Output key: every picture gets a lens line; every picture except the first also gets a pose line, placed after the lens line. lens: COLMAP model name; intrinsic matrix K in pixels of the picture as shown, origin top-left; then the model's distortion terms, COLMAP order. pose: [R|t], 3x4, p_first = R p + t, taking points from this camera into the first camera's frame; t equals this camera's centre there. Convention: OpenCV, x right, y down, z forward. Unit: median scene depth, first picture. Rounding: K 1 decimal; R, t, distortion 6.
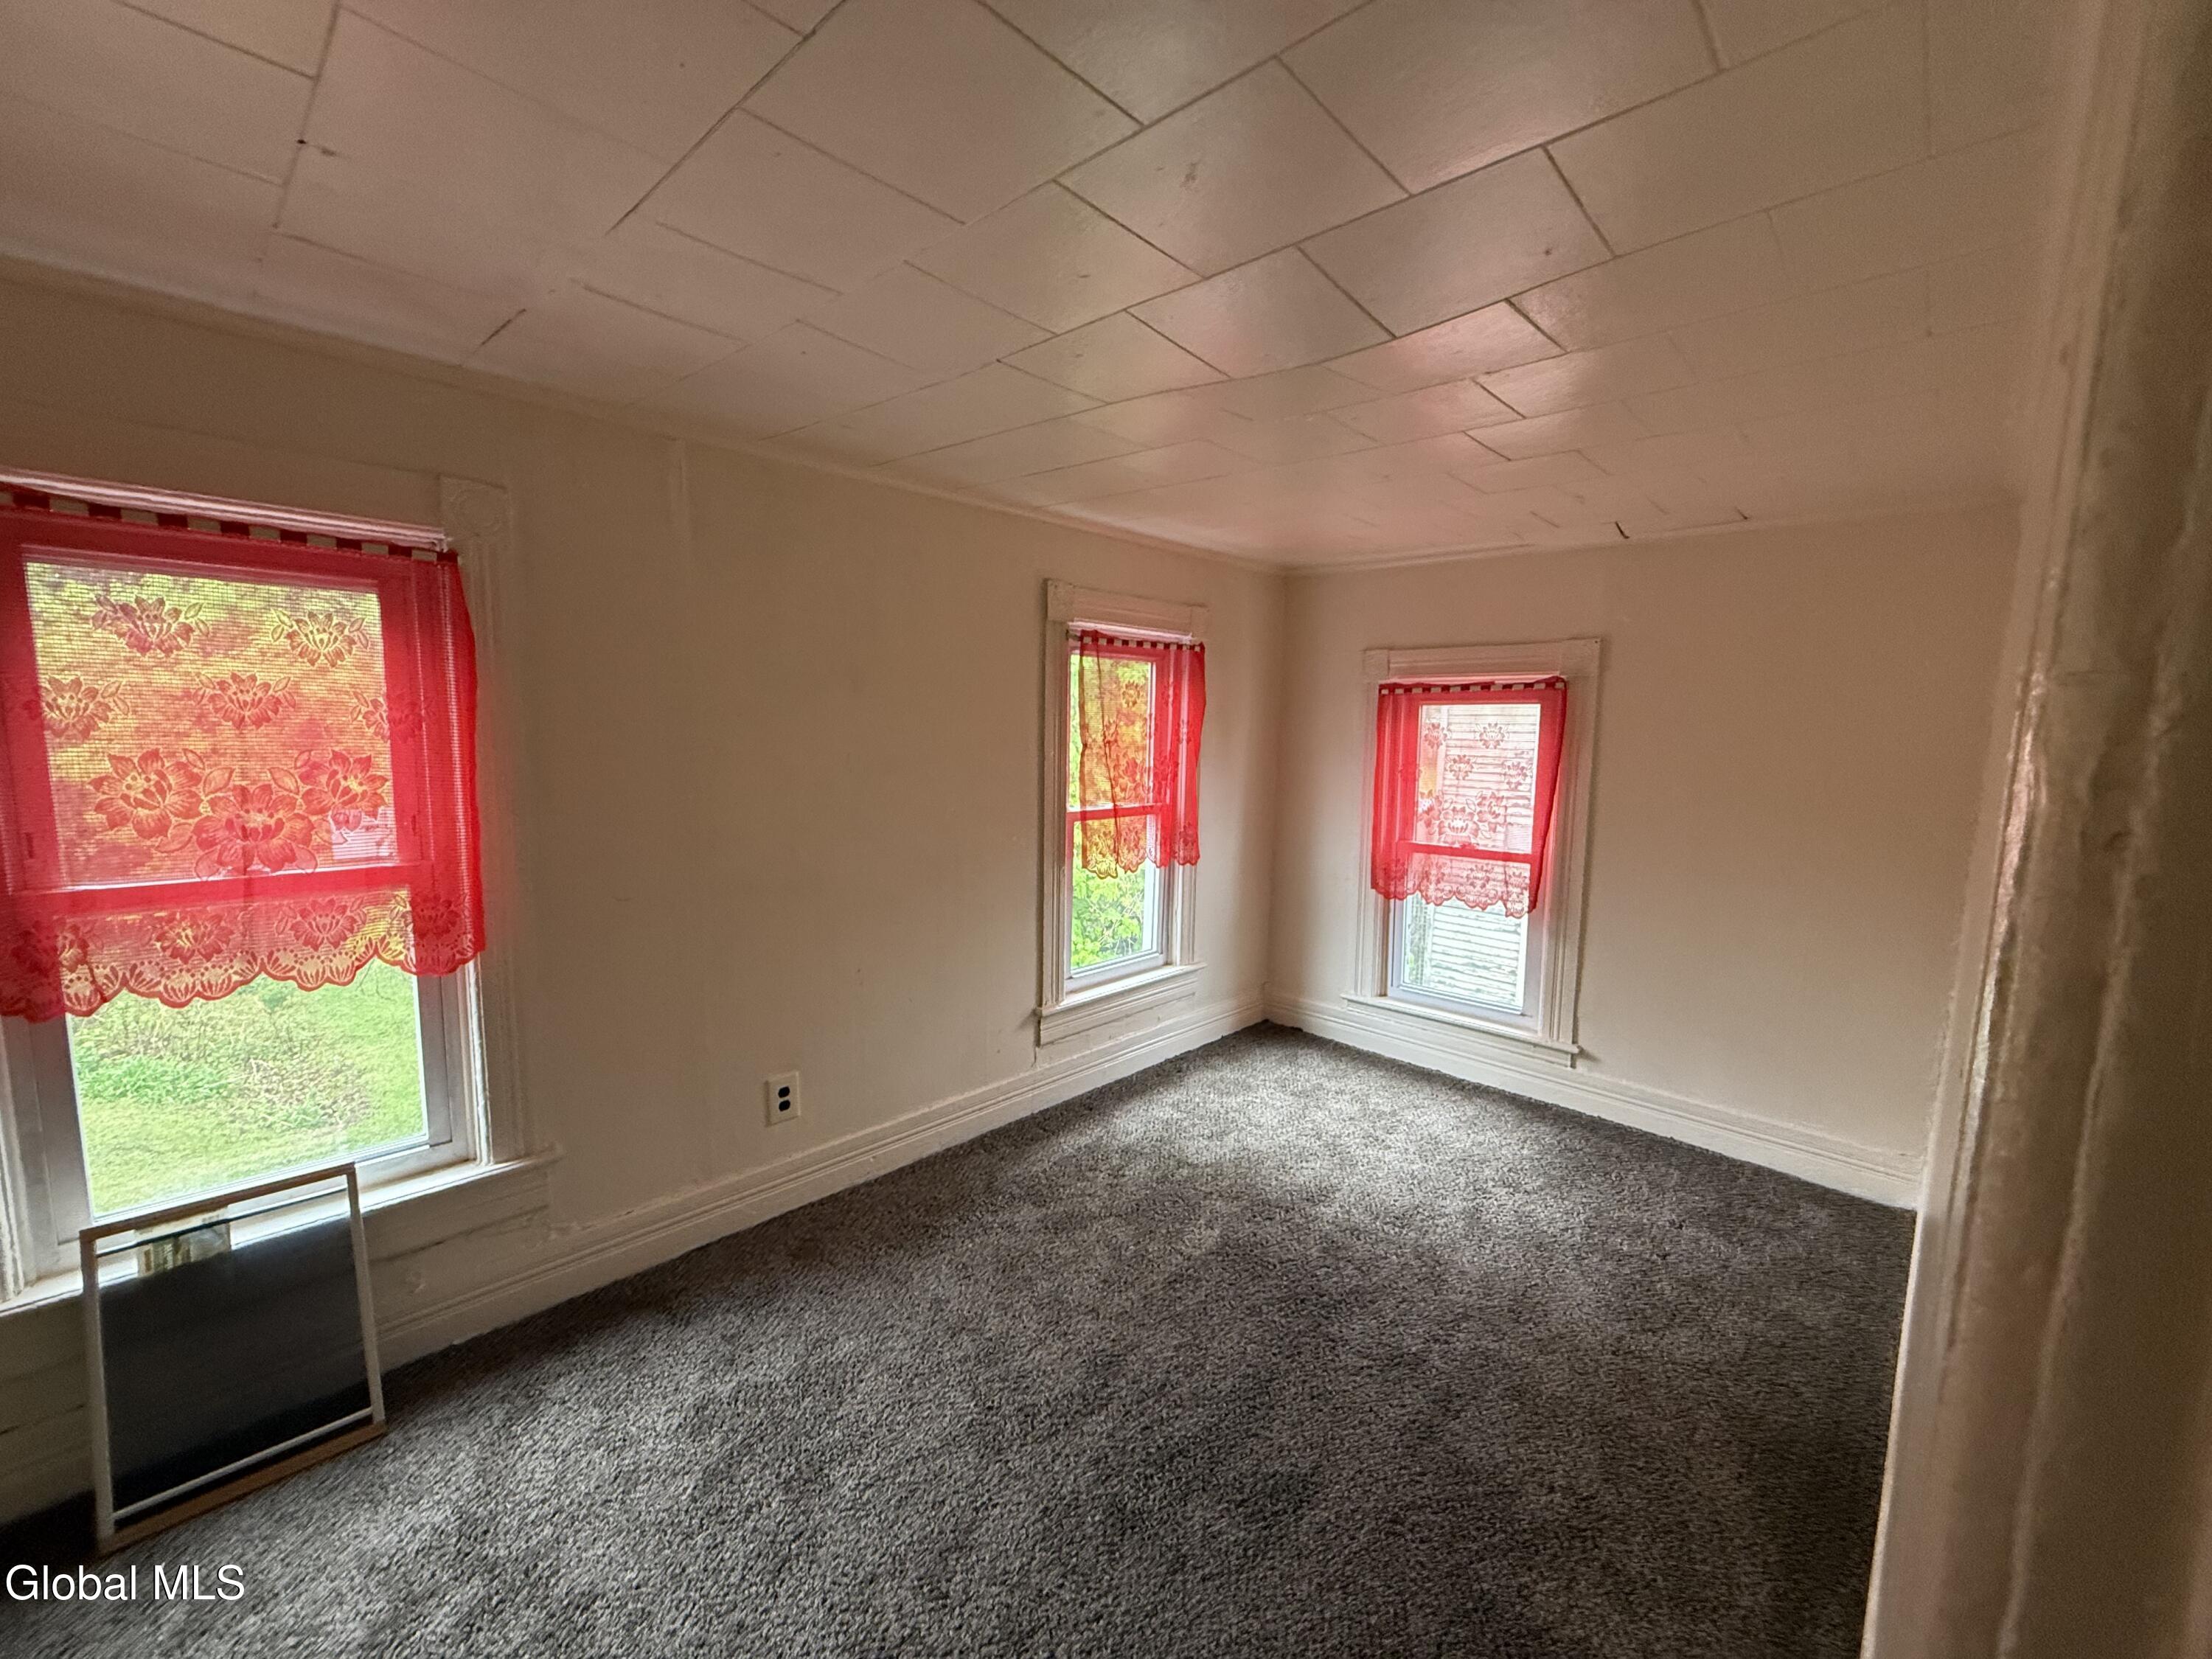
lens RADIAL K [[881.8, 0, 1119.2], [0, 881.8, 820.0], [0, 0, 1]] dist [0.000789, -0.000176]
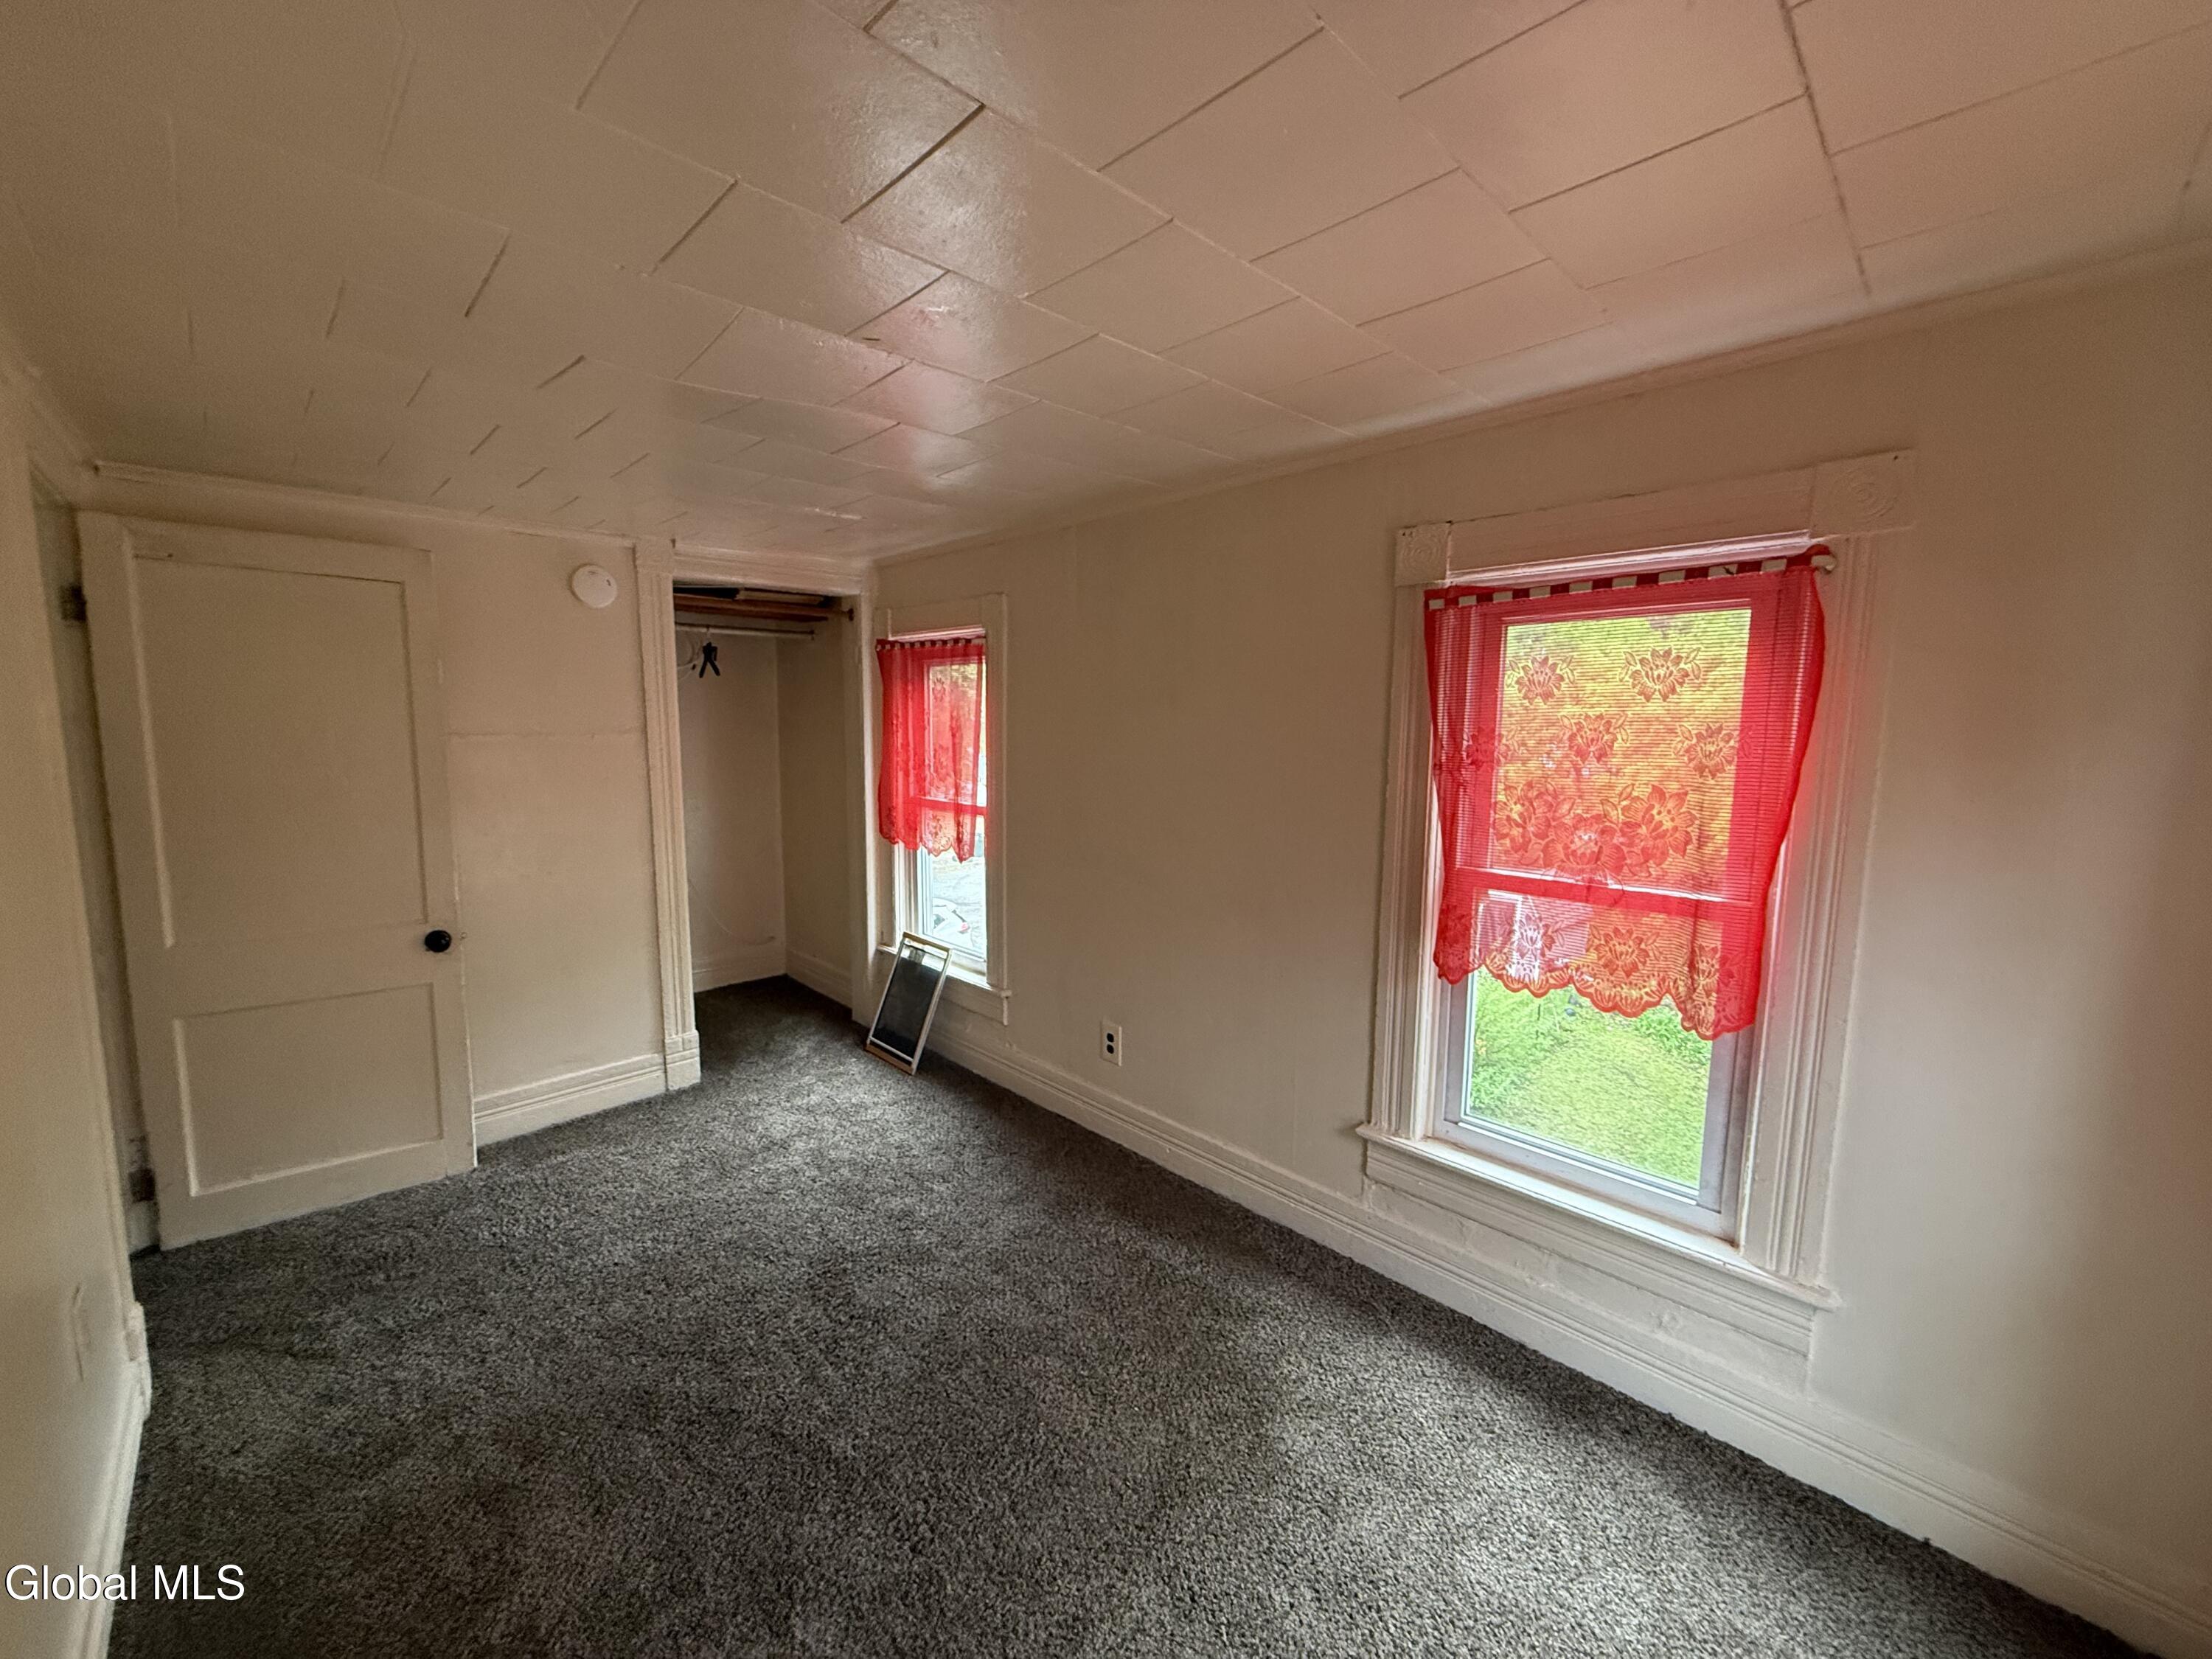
lens RADIAL K [[881.8, 0, 1118.0], [0, 881.8, 838.3], [0, 0, 1]] dist [0.000789, -0.000176]
pose [[-0.038110, 0.089220, -0.995283, 0.793927], [-0.138733, 0.985888, 0.093690, -0.074074], [0.989596, 0.141649, -0.025194, 1.003898]]
